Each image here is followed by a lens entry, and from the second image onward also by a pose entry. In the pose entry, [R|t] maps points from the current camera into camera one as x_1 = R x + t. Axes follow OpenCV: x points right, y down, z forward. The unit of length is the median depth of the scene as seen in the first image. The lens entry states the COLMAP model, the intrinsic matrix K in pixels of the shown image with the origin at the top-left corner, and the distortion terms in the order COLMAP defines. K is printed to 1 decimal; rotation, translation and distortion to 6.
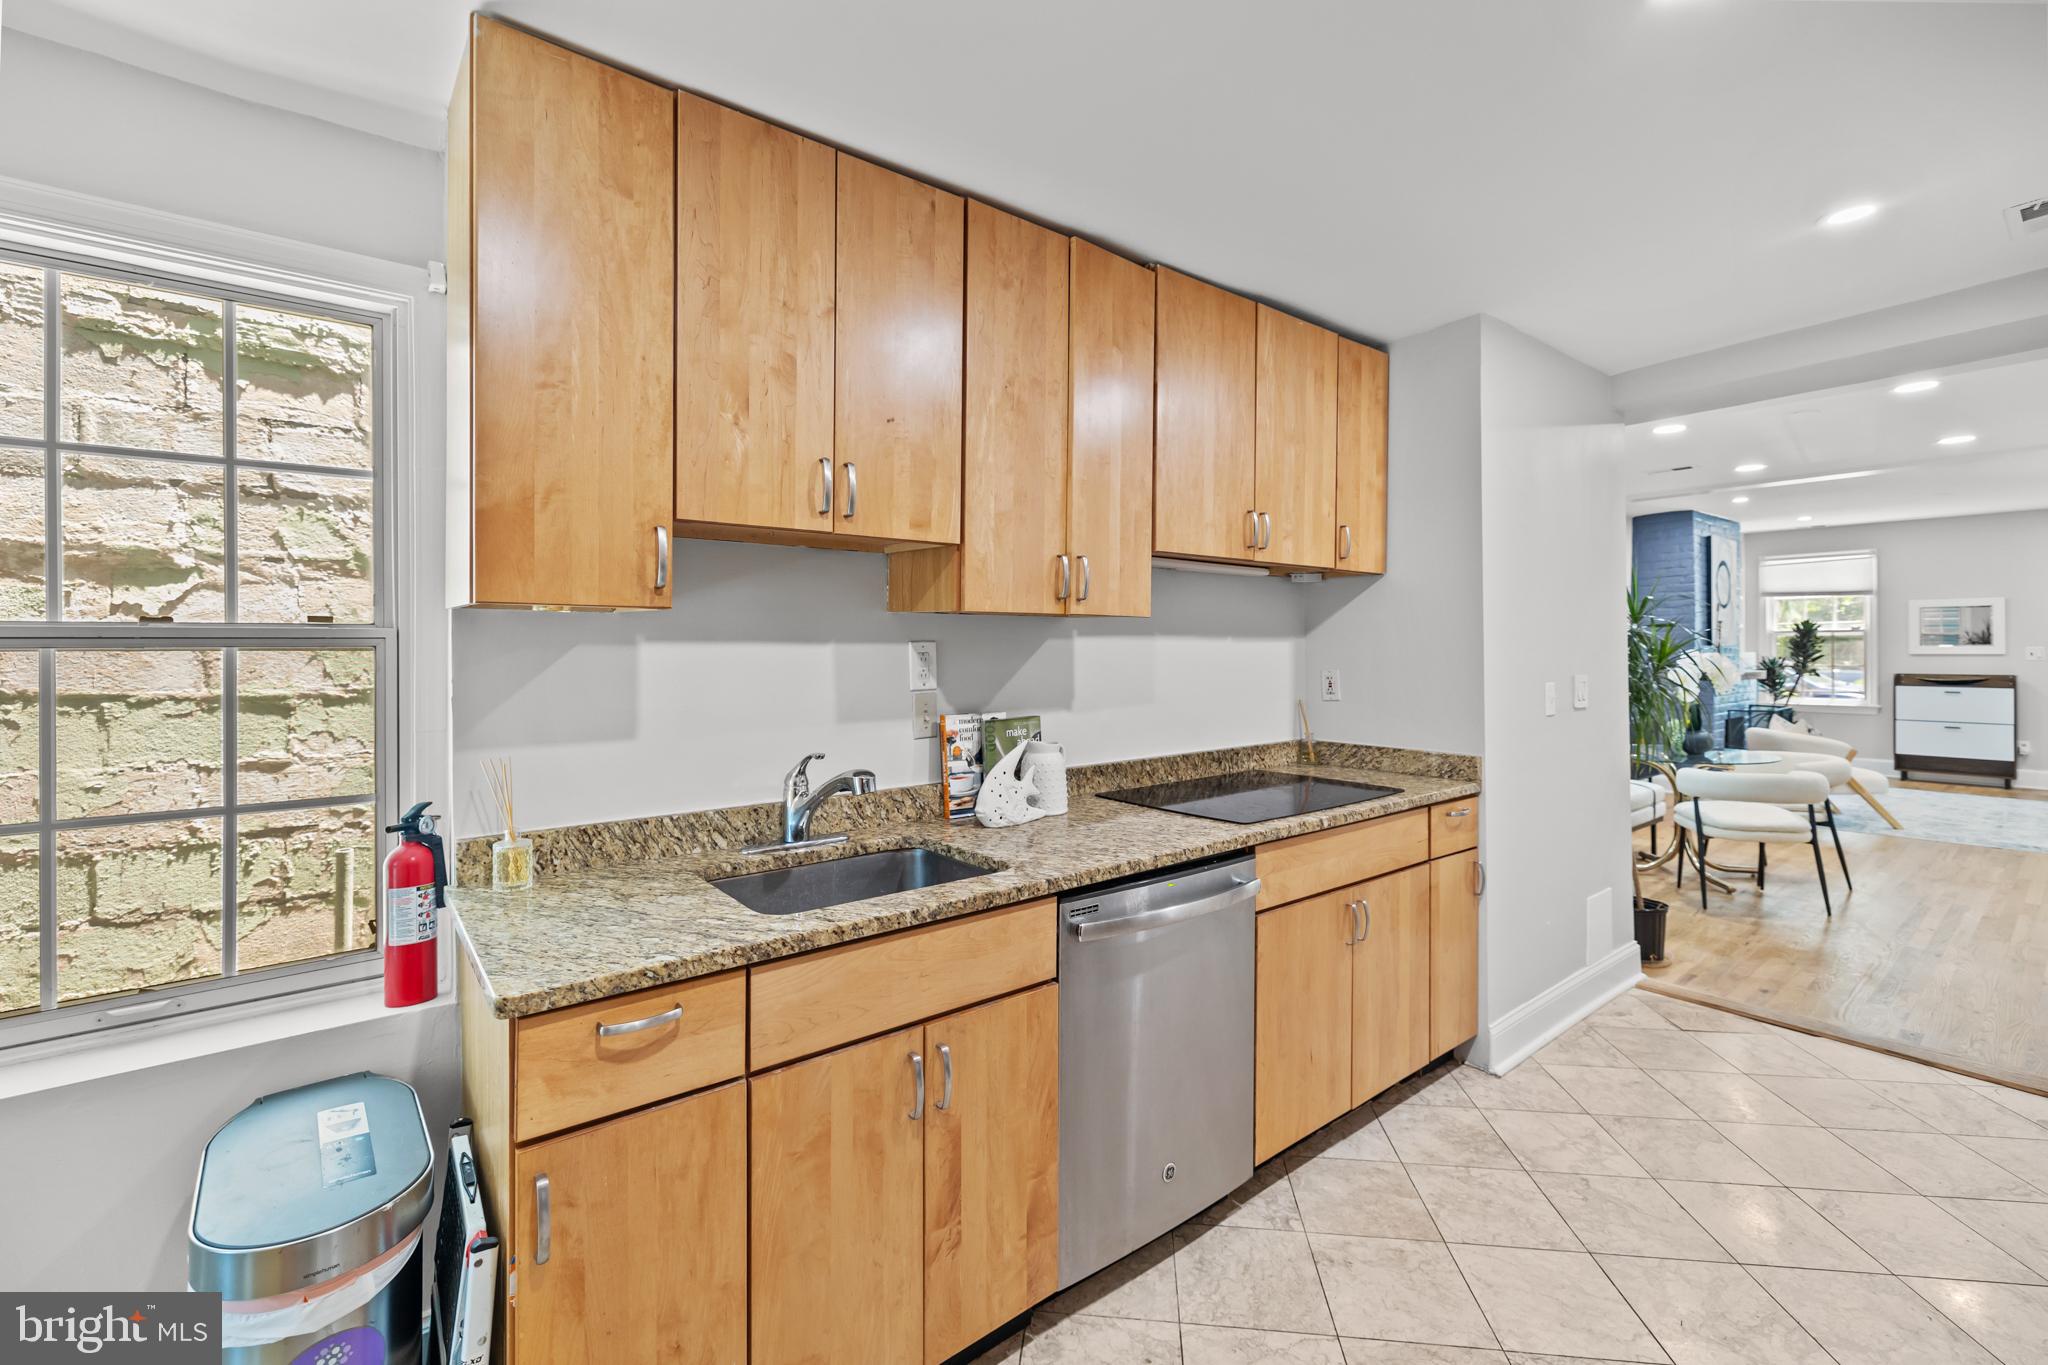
lens RADIAL K [[867.6, 0, 1013.0], [0, 867.6, 650.5], [0, 0, 1]] dist [0.000139, -0.000416]
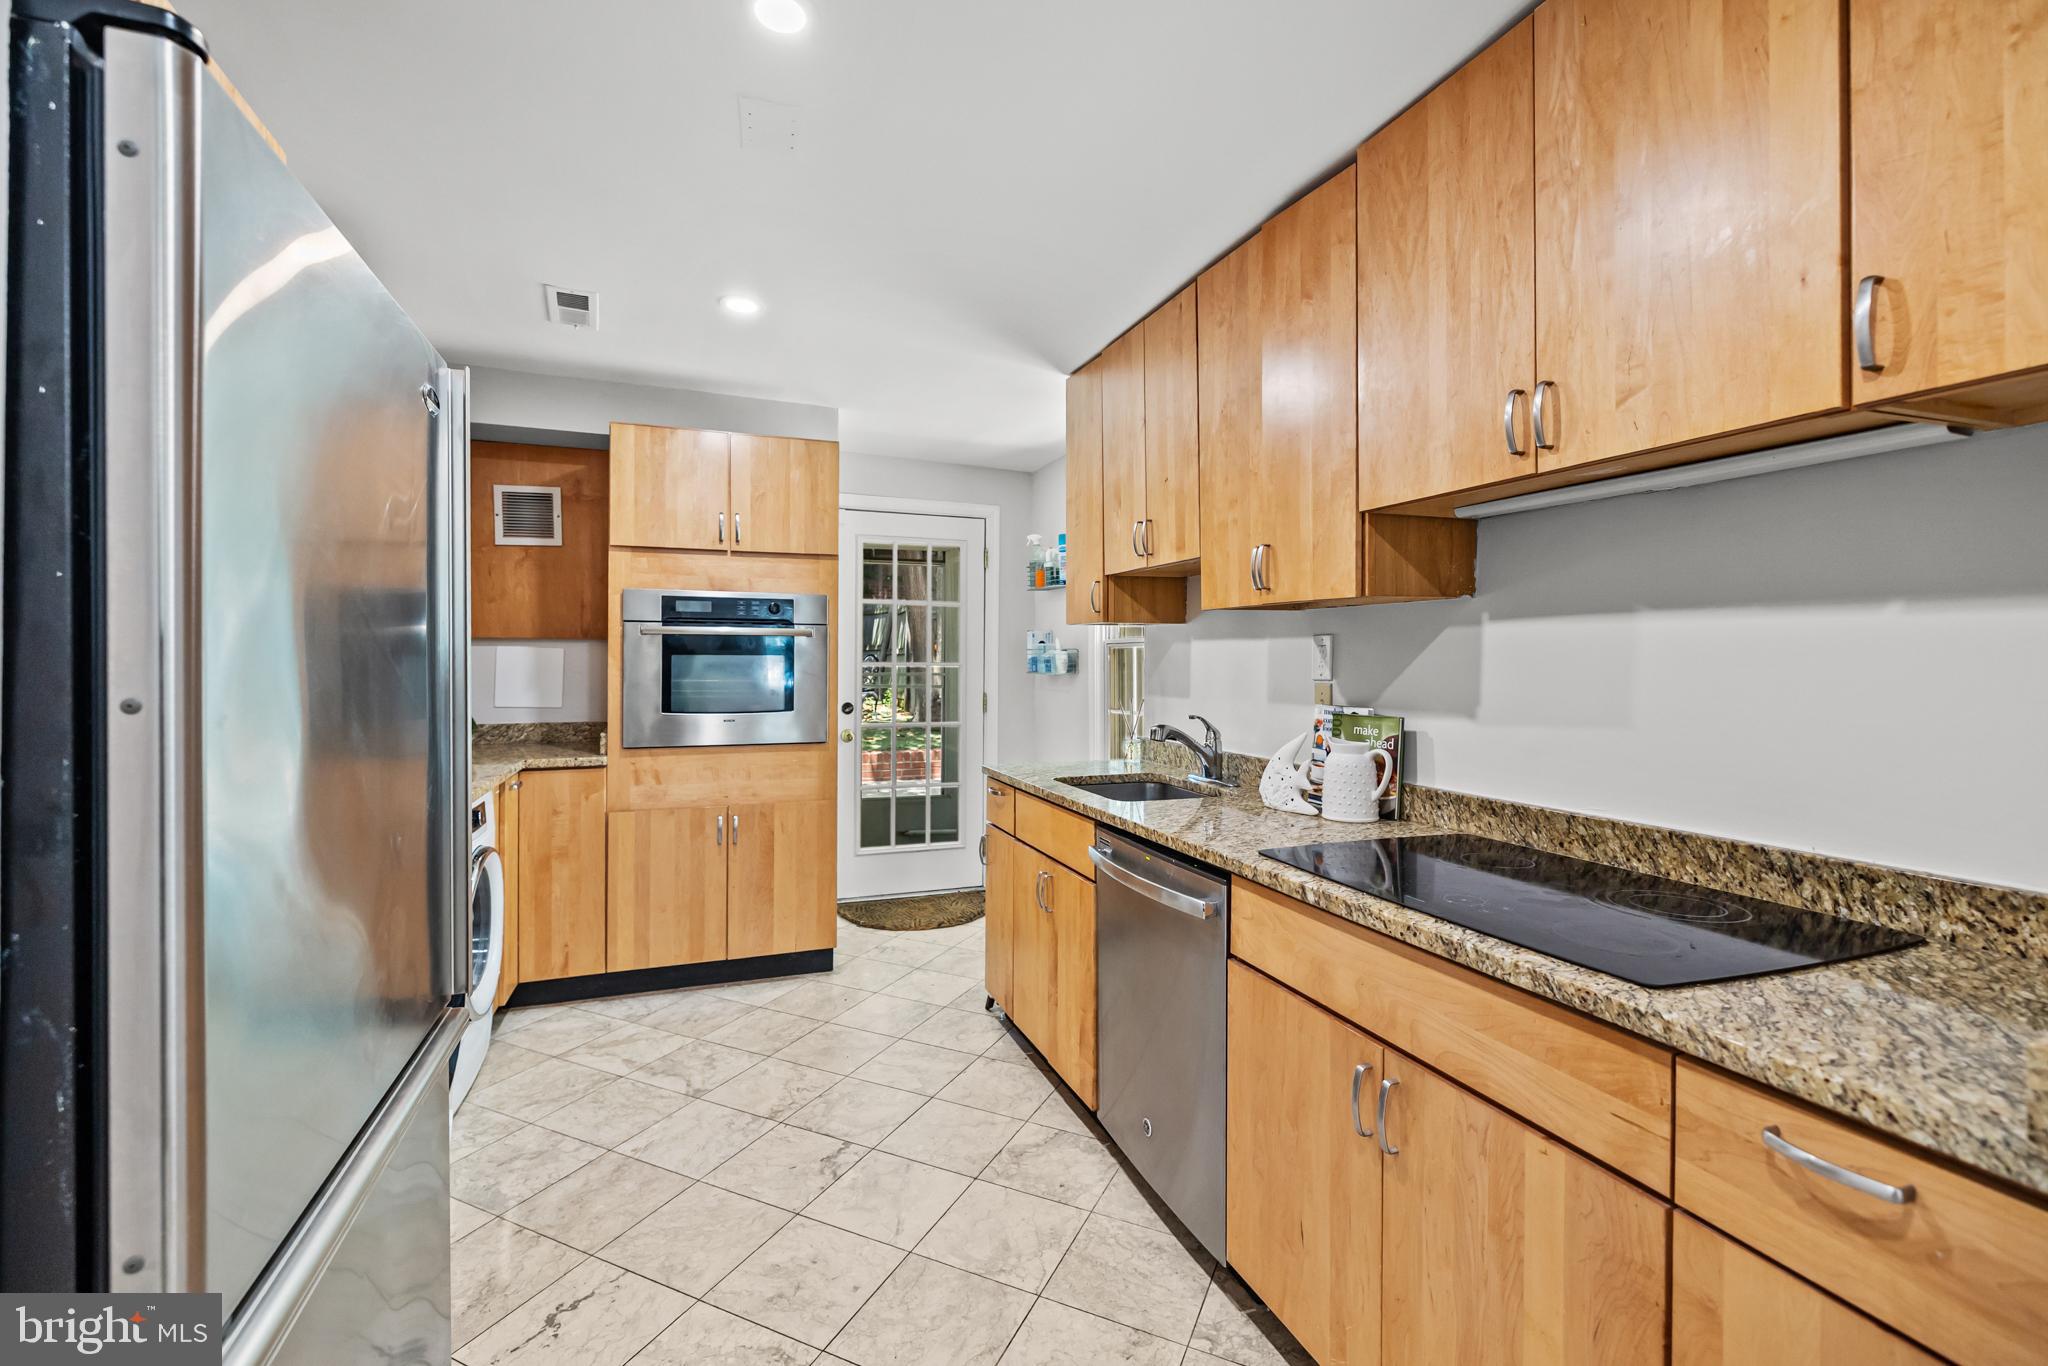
lens RADIAL K [[878.5, 0, 1014.7], [0, 878.5, 658.8], [0, 0, 1]] dist [0.001880, 0.000086]
pose [[-0.308710, 0.000910, -0.951156, 0.806607], [-0.008166, 0.999960, 0.003608, 0.014317], [0.951121, 0.008881, -0.308690, 0.751776]]
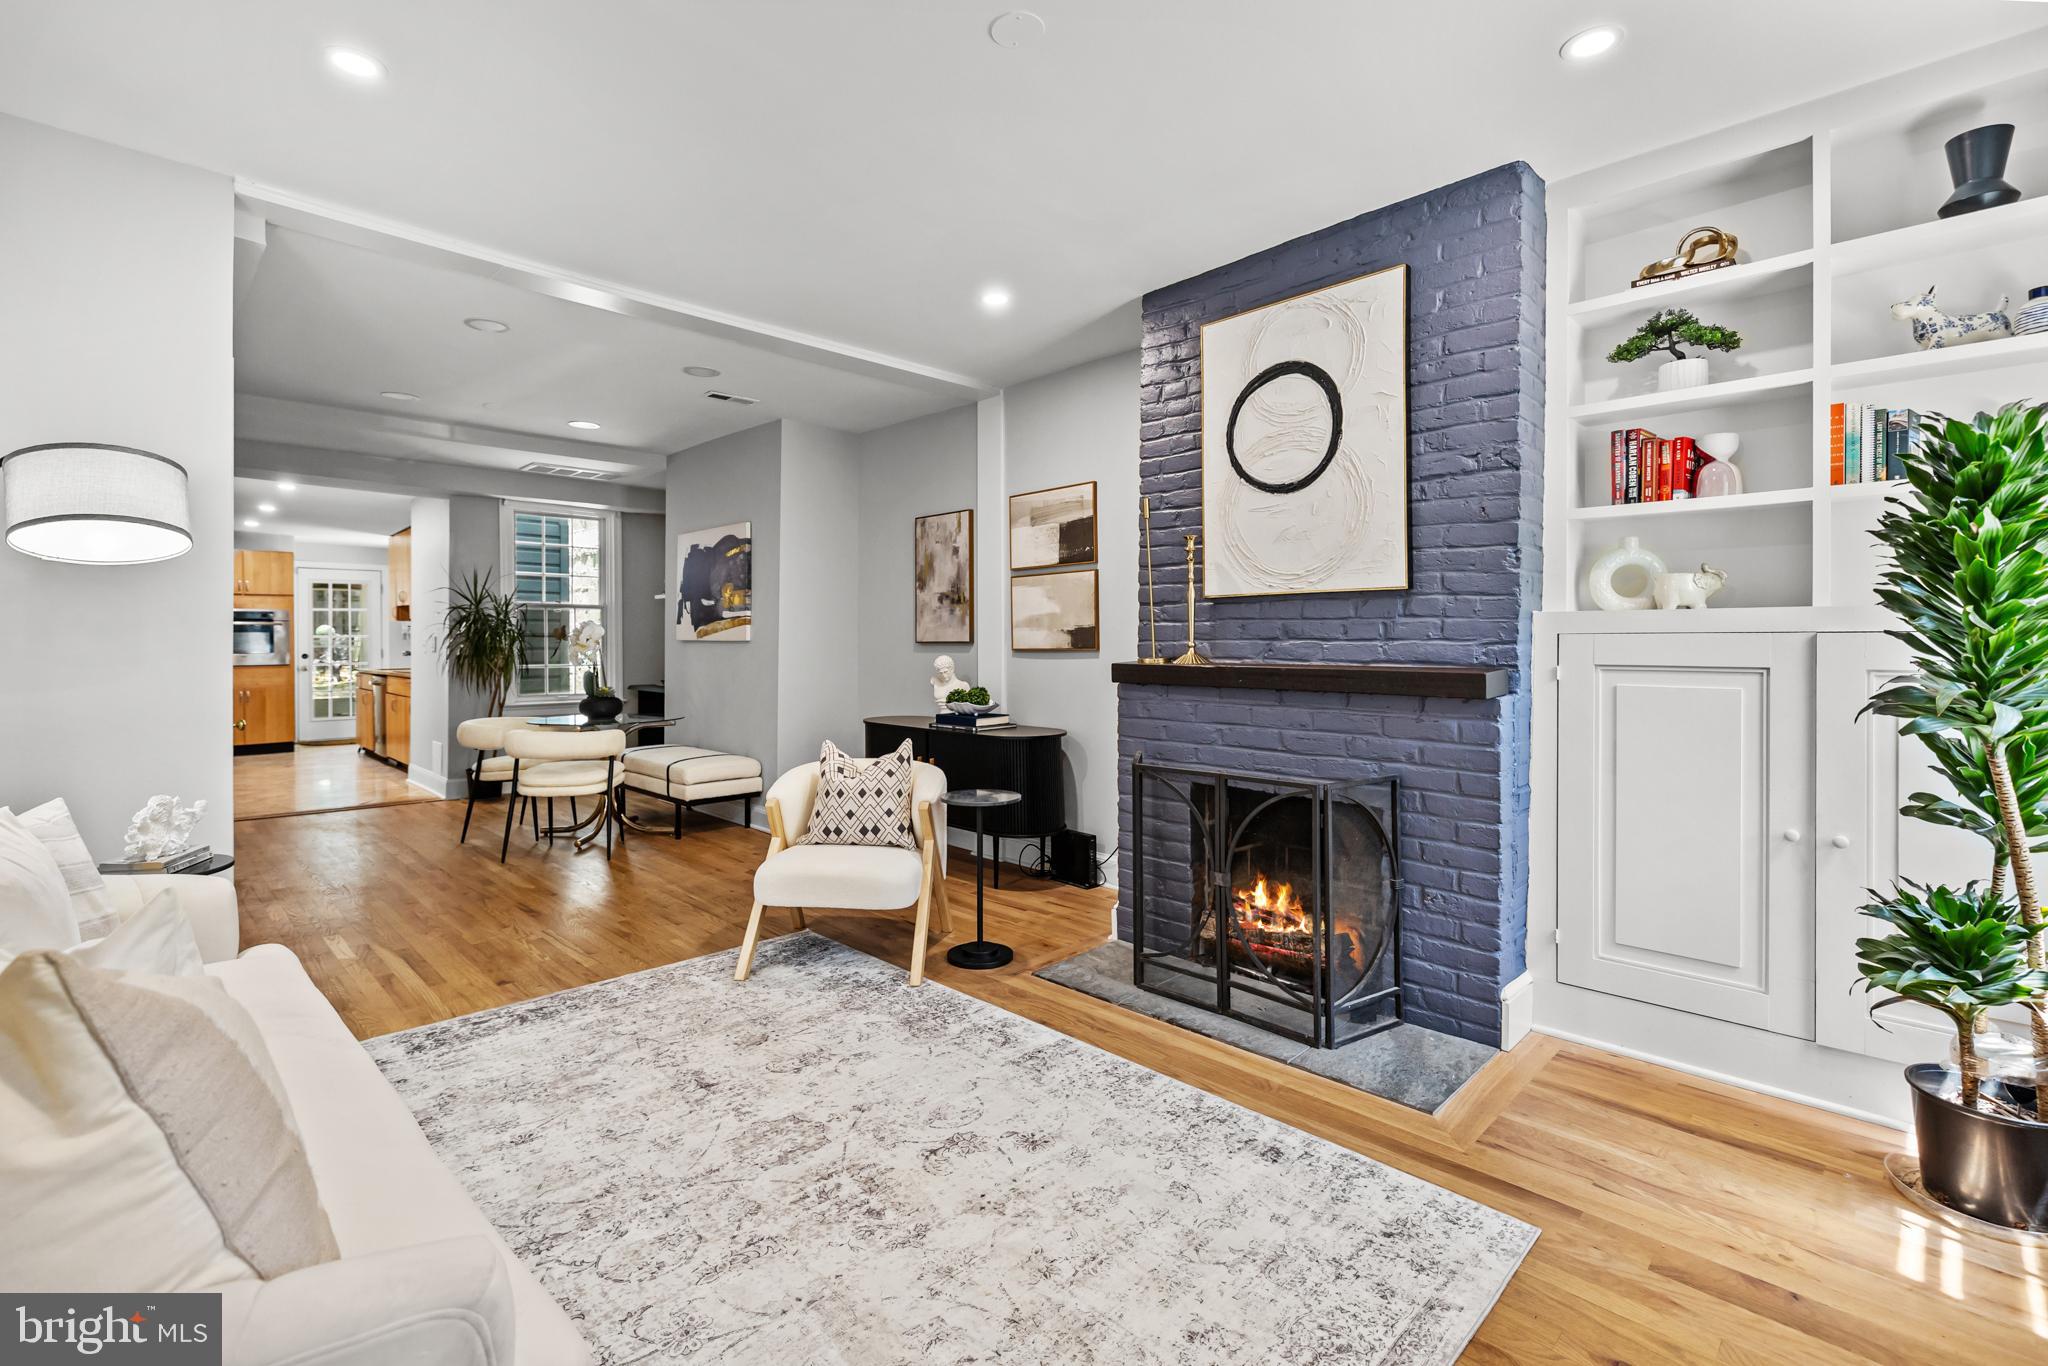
lens RADIAL K [[913.8, 0, 1010.1], [0, 913.8, 642.8], [0, 0, 1]] dist [0.001993, 0.000219]
pose [[0.111084, 0.006520, -0.993790, 3.421160], [0.000717, 0.999978, 0.006641, 0.034265], [0.993811, -0.001451, 0.111077, 2.422041]]
